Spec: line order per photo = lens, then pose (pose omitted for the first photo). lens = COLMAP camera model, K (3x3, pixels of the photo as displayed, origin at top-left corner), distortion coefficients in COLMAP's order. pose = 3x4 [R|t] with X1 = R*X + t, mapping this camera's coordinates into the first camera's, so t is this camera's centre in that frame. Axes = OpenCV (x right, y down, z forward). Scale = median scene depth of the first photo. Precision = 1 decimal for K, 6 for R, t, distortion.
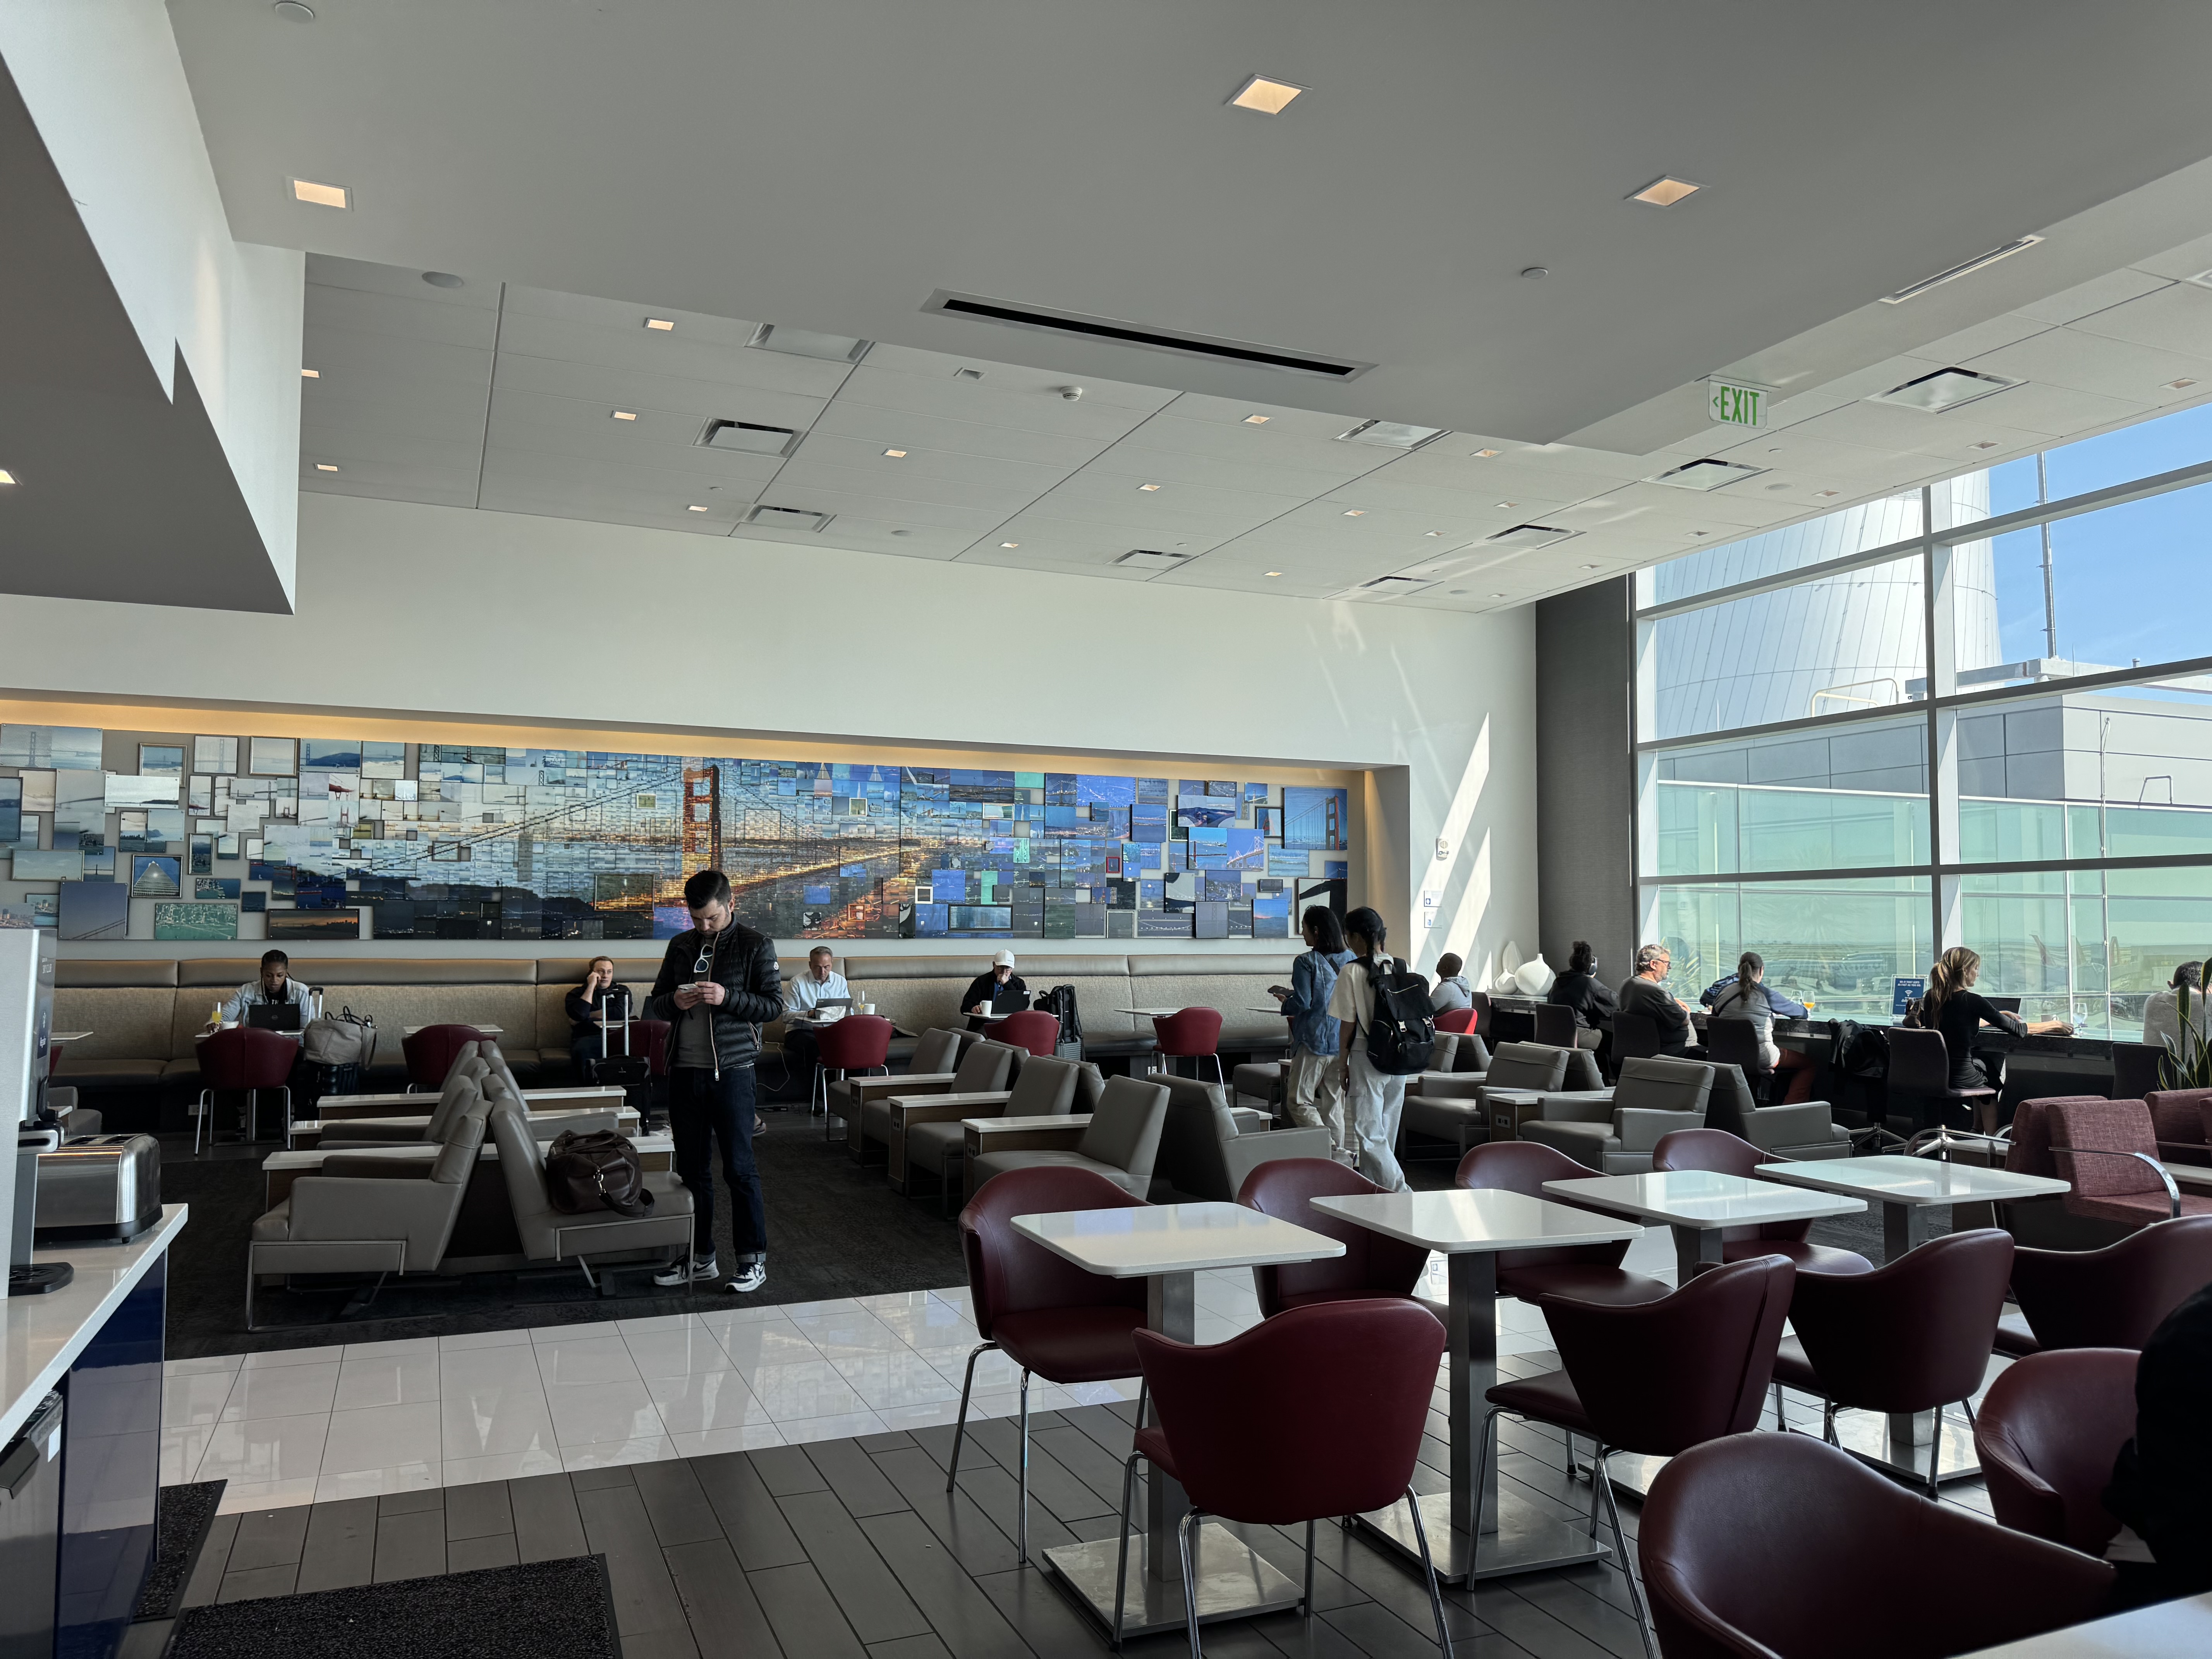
lens RADIAL K [[1545.4, 0, 1110.2], [0, 1545.4, 843.6], [0, 0, 1]] dist [0.114545, -0.198051]
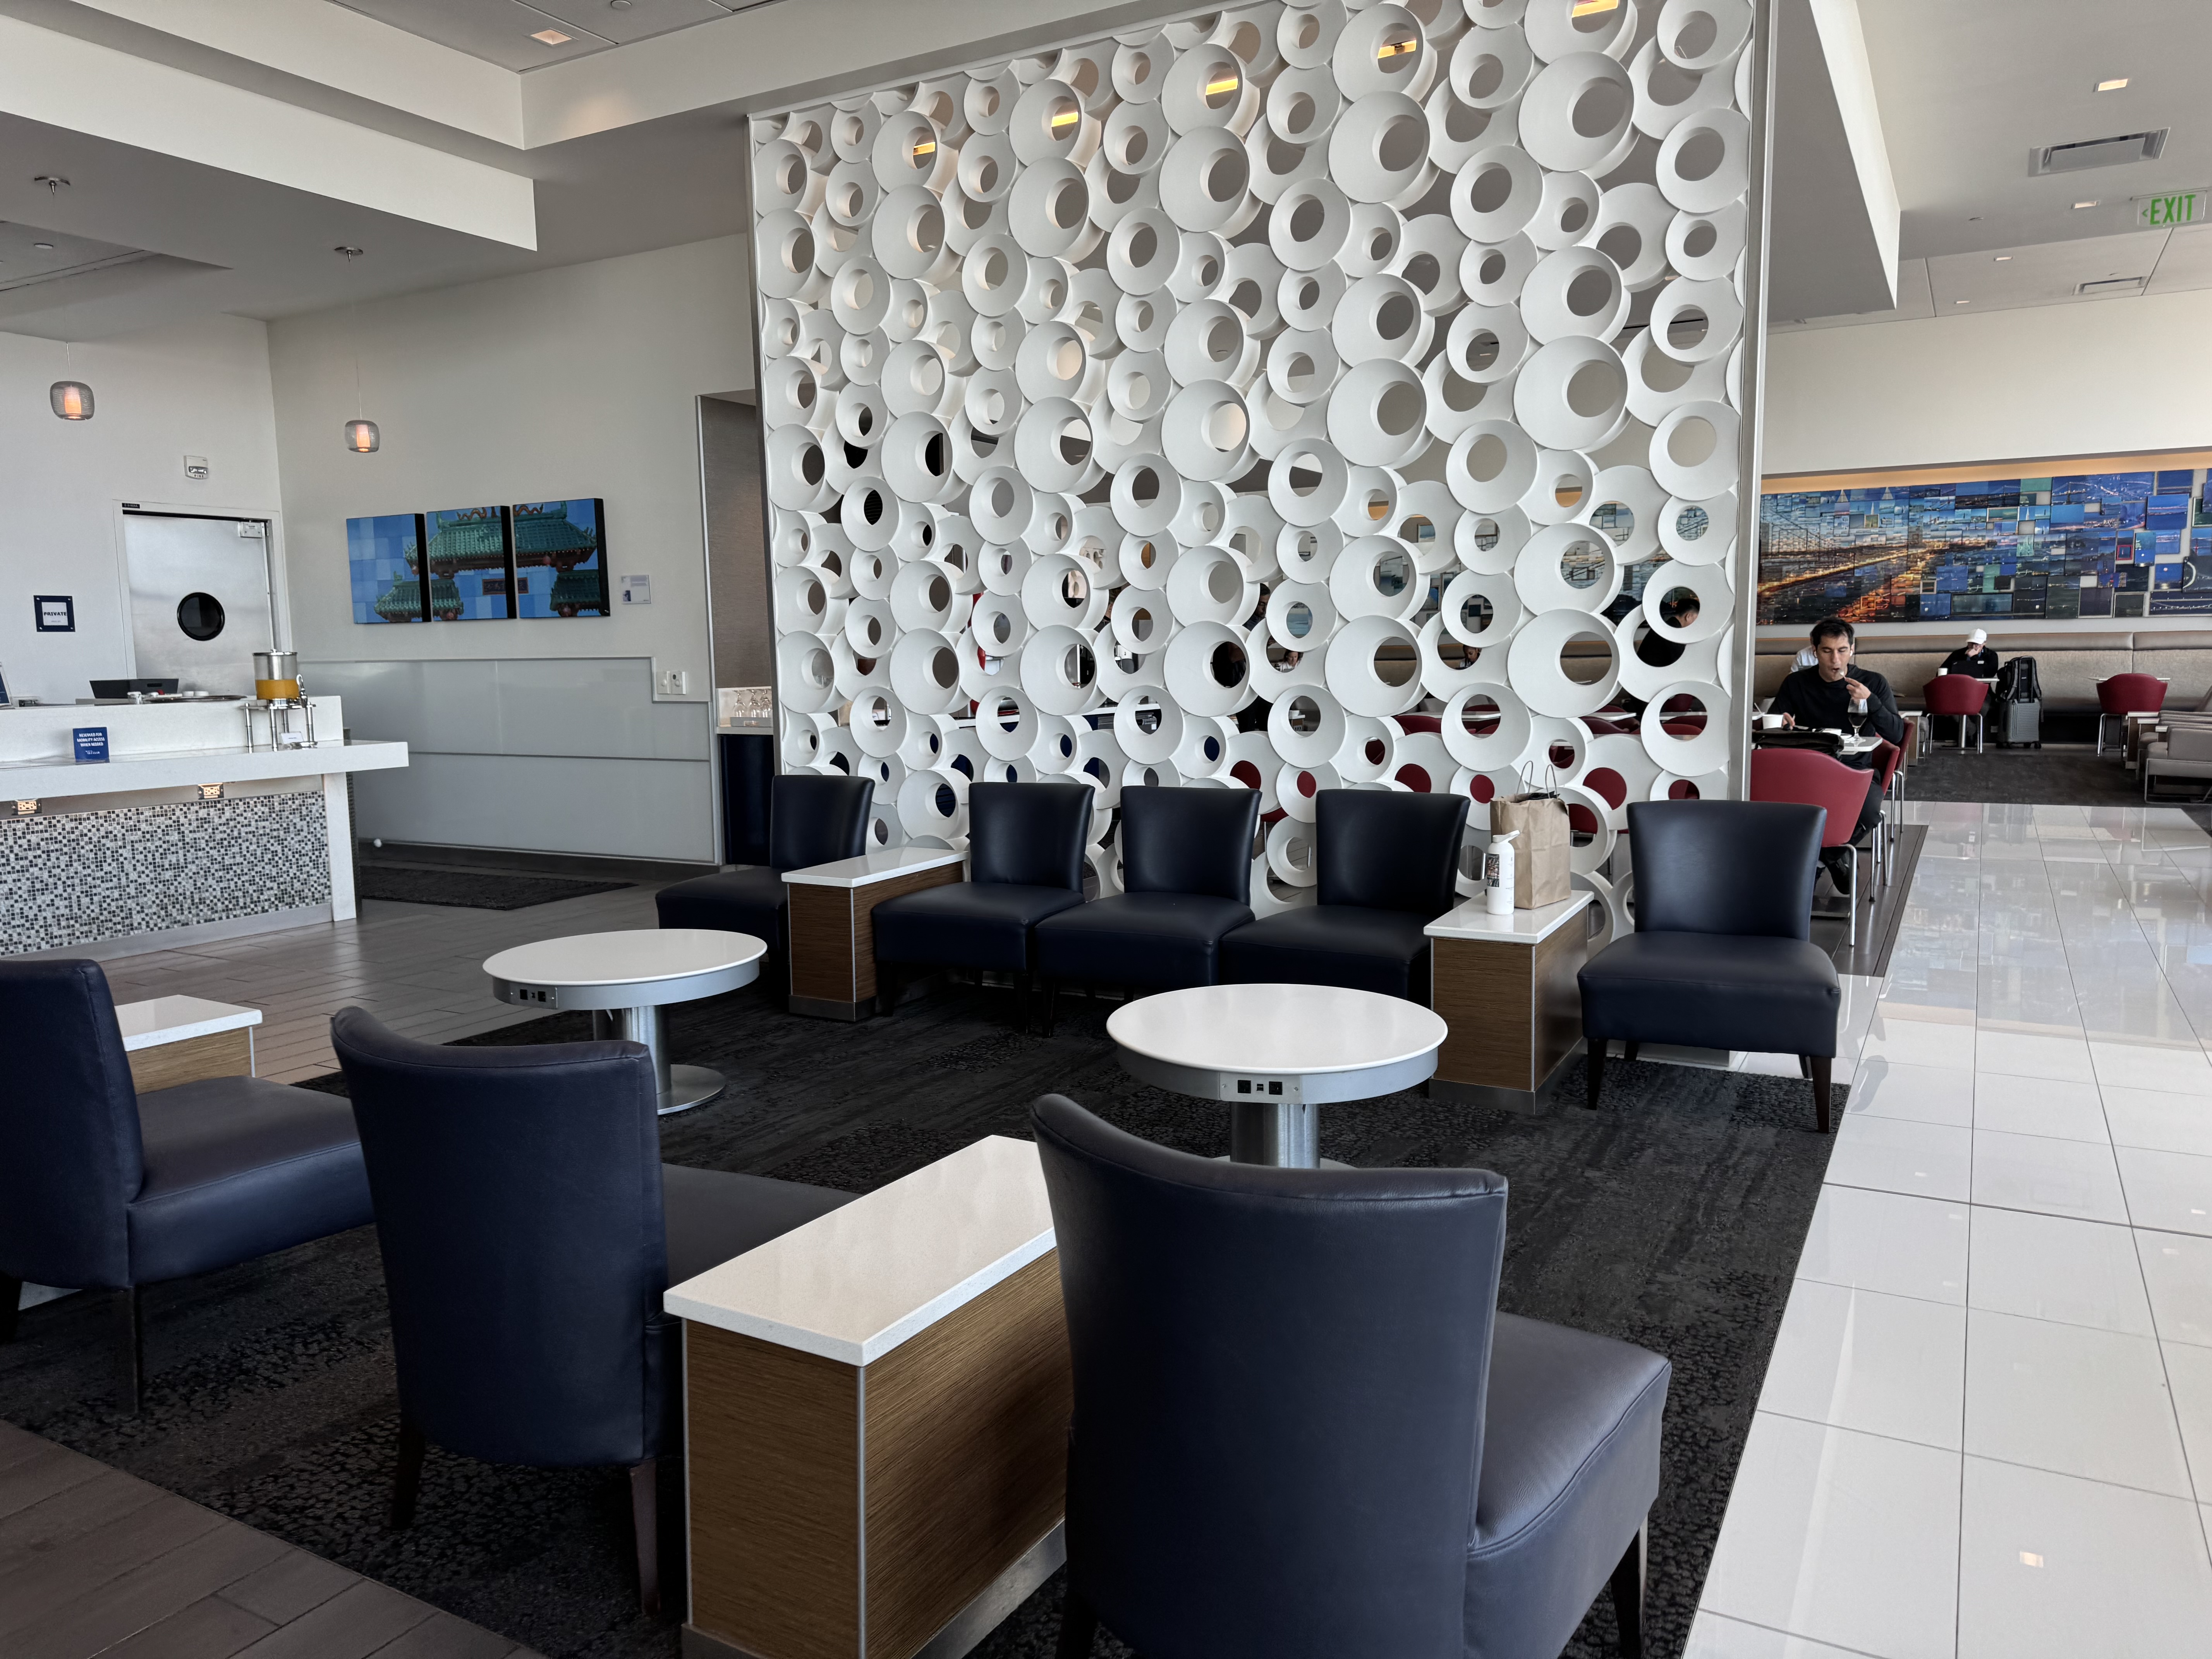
lens RADIAL K [[1563.4, 0, 1106.0], [0, 1563.4, 829.5], [0, 0, 1]] dist [0.000014, -0.001920]
pose [[0.604410, 0.079736, -0.792673, 0.506103], [0.064992, 0.986727, 0.148812, -0.005267], [0.794018, -0.141461, 0.591205, -0.323177]]
